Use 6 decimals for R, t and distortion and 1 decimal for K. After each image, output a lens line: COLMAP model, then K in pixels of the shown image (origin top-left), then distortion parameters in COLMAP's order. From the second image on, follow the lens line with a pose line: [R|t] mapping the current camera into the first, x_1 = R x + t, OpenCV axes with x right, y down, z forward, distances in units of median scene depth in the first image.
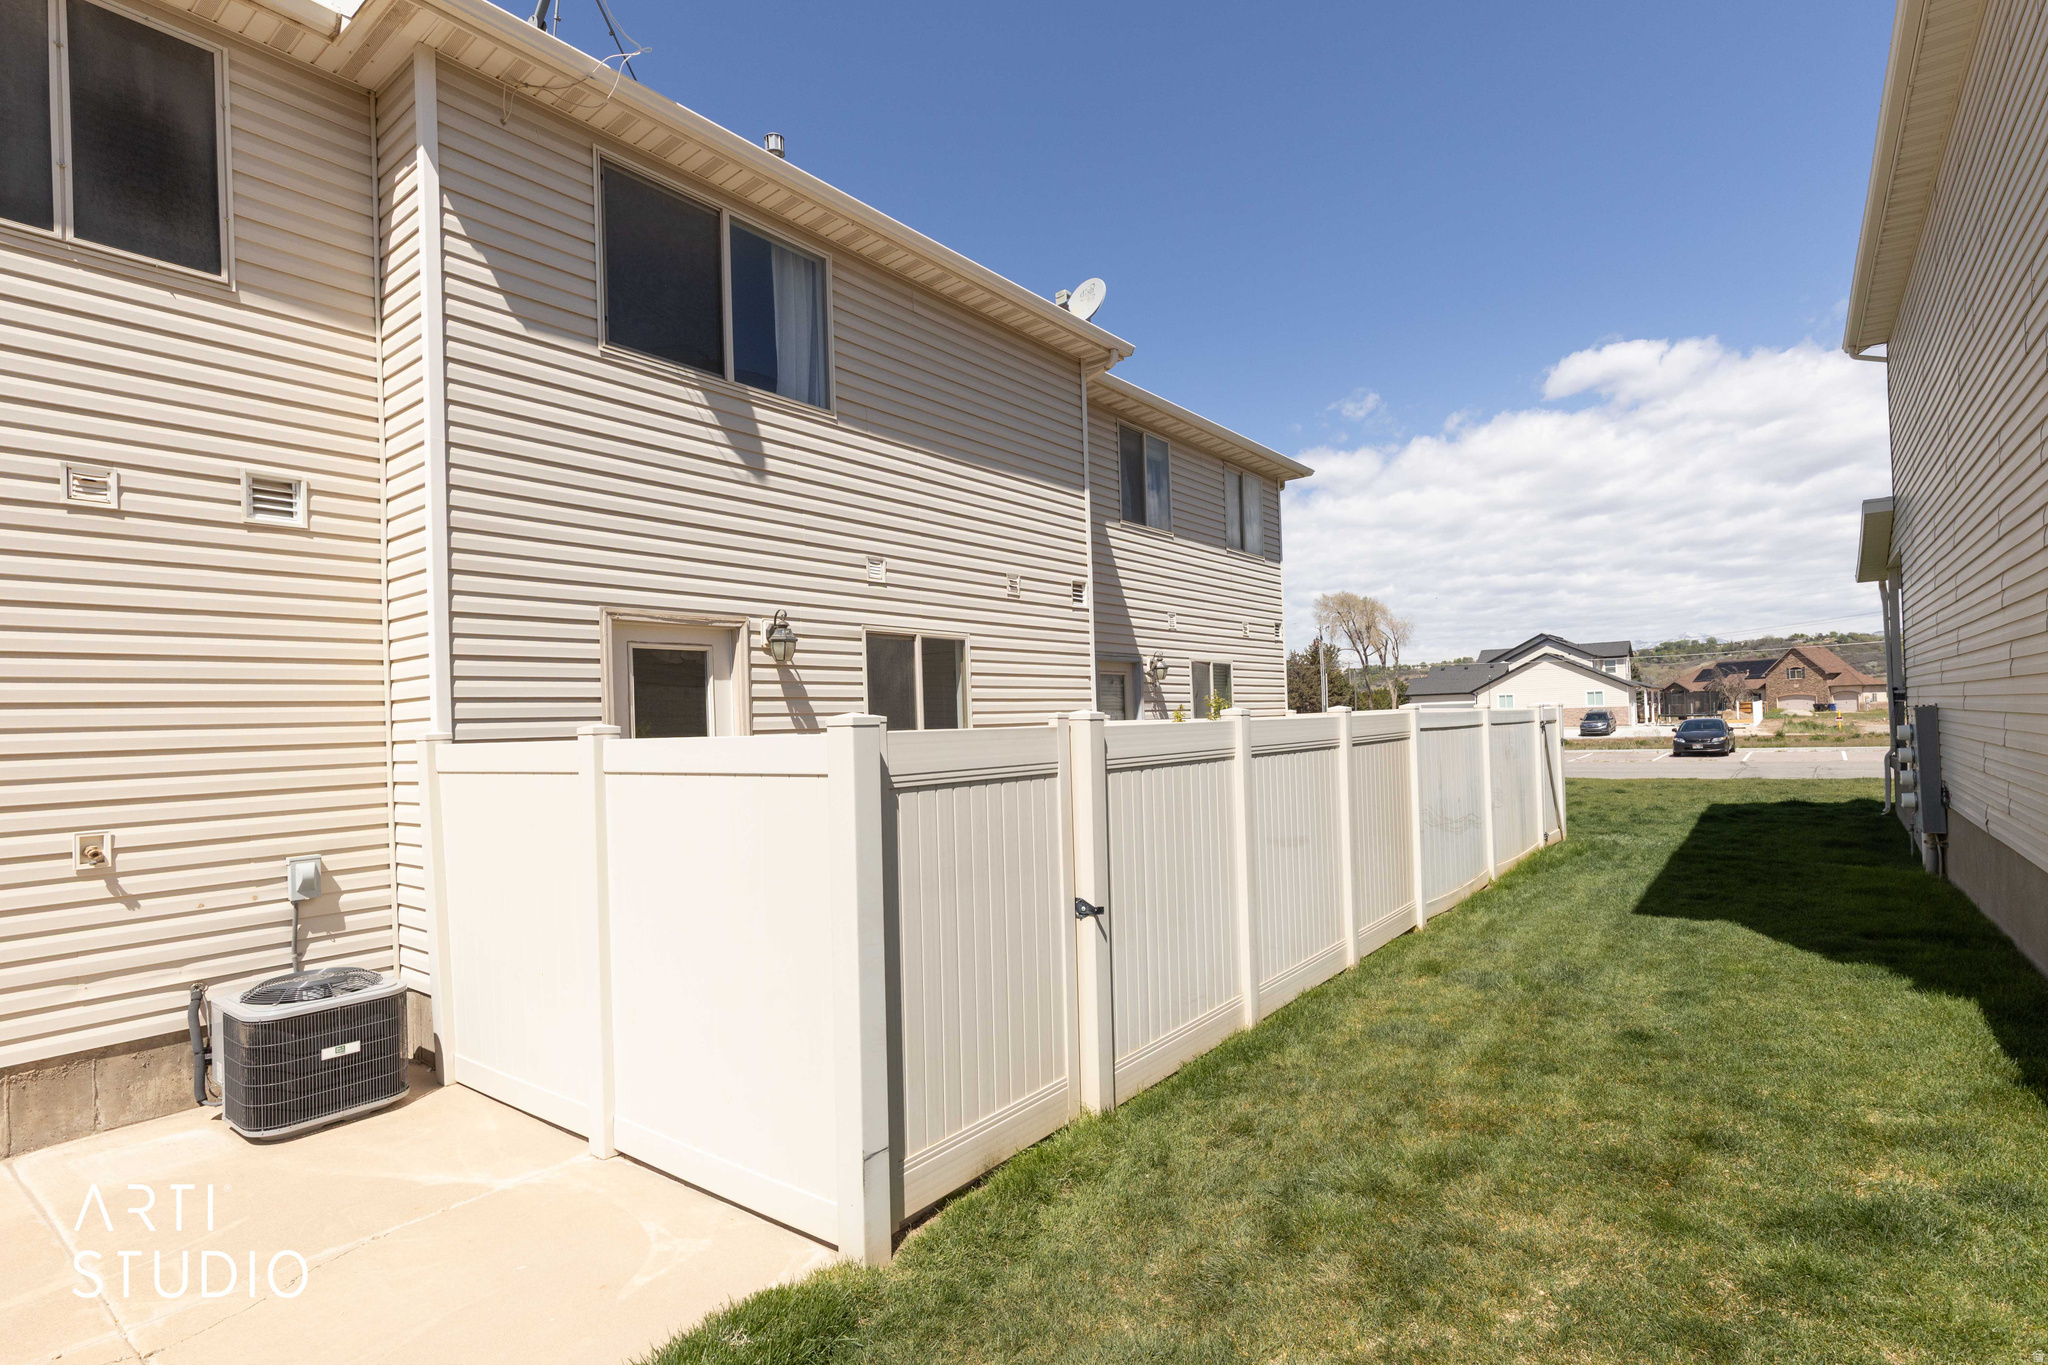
lens RADIAL K [[977.3, 0, 1003.9], [0, 977.3, 663.3], [0, 0, 1]] dist [0.003118, 0.001002]
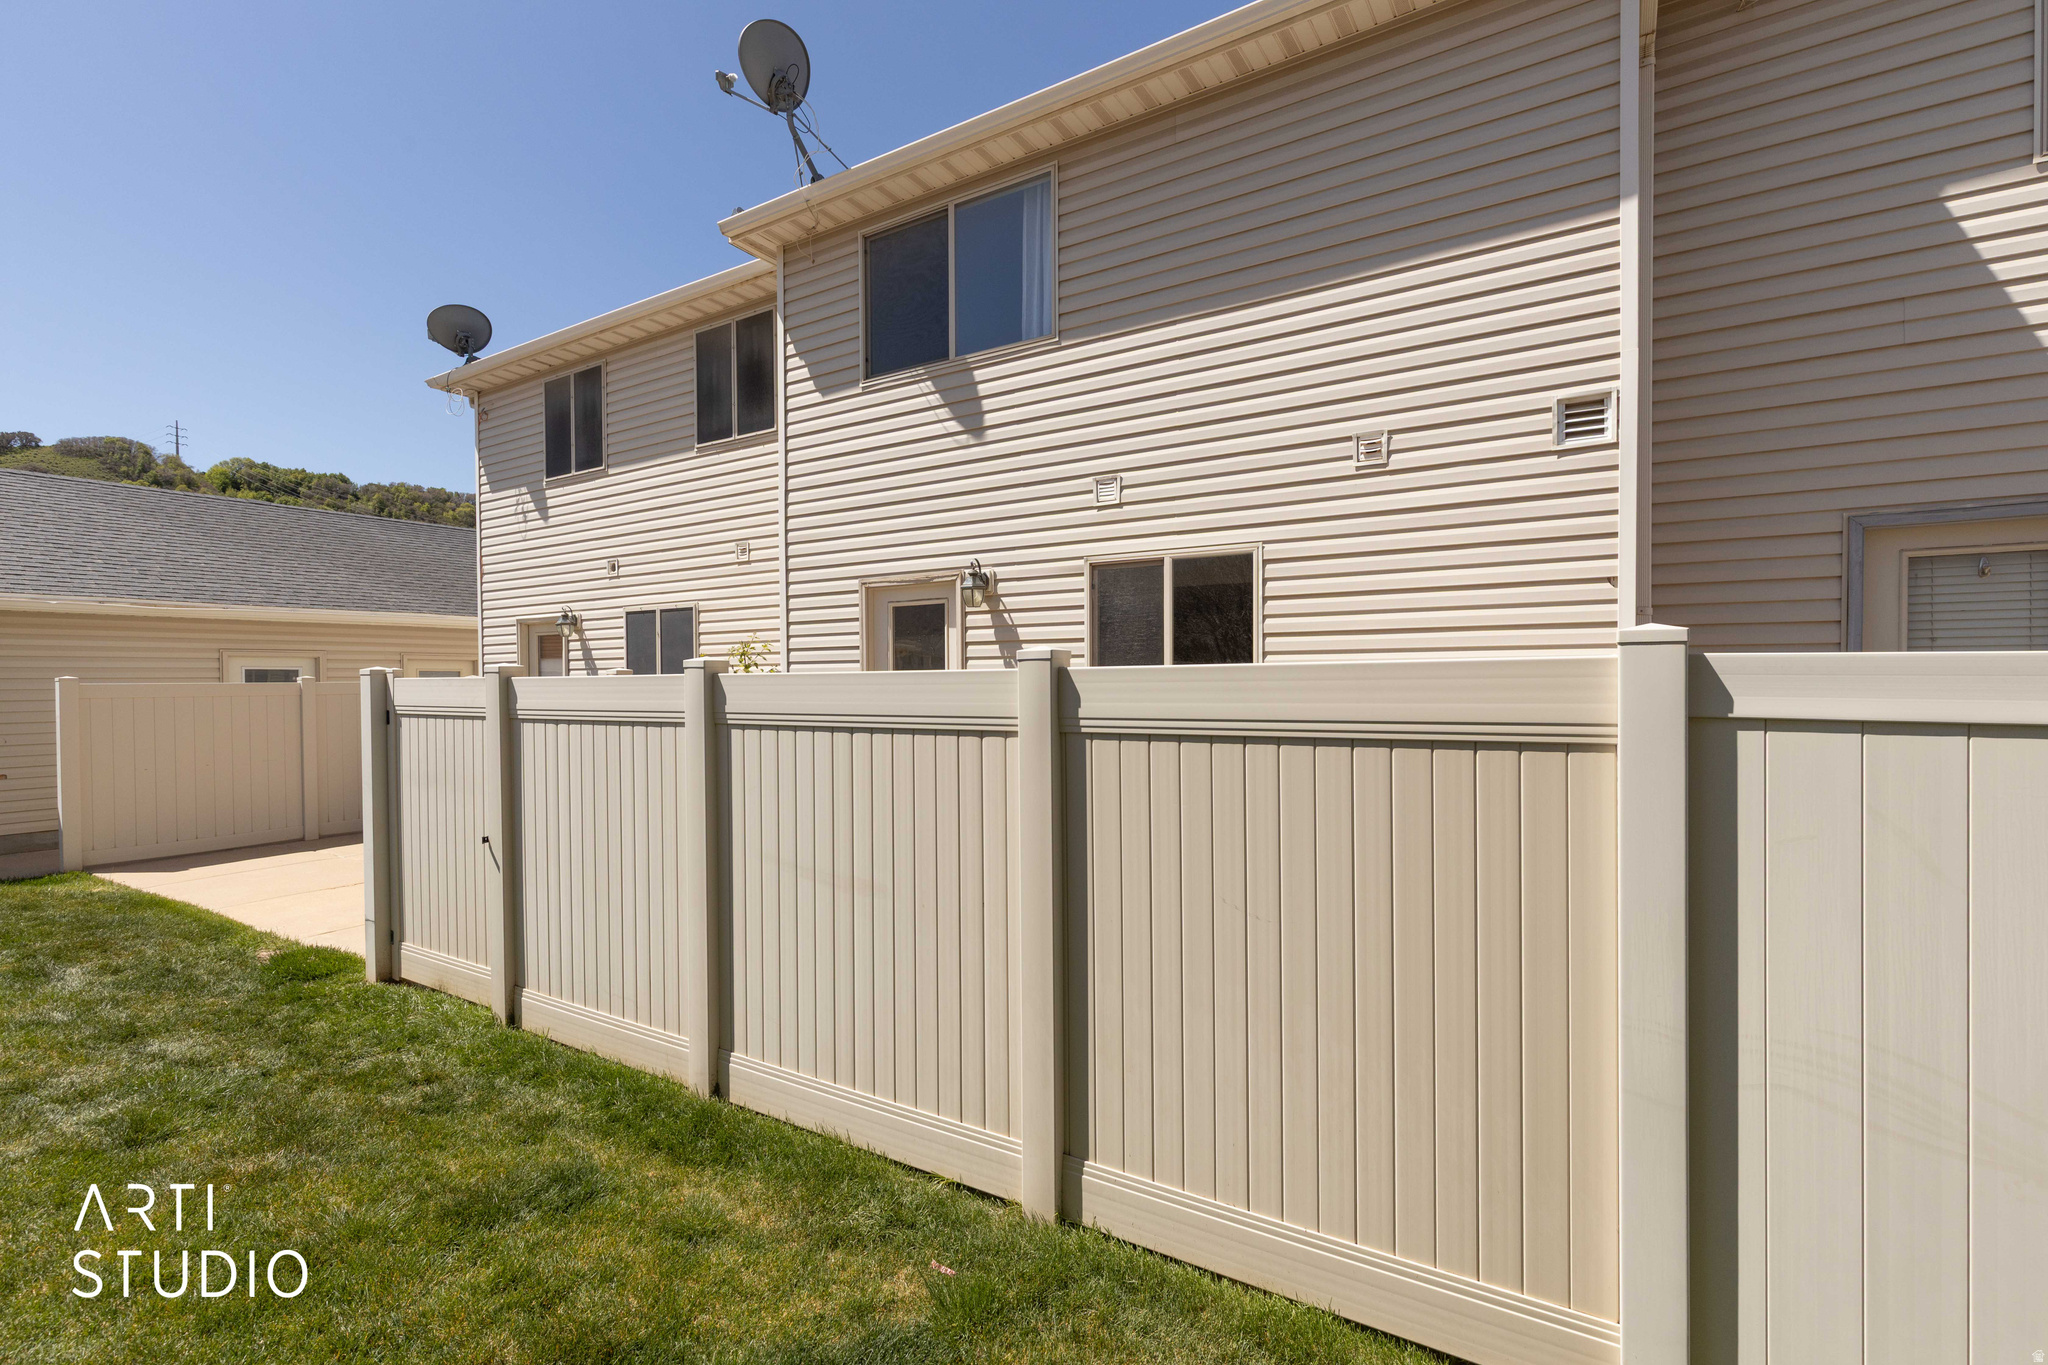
lens RADIAL K [[926.6, 0, 1025.4], [0, 926.6, 666.8], [0, 0, 1]] dist [-0.000422, 0.000105]
pose [[0.107819, 0.020535, -0.993958, 0.761836], [0.067639, 0.997319, 0.027941, 0.036583], [0.991867, -0.070243, 0.106141, 0.916803]]
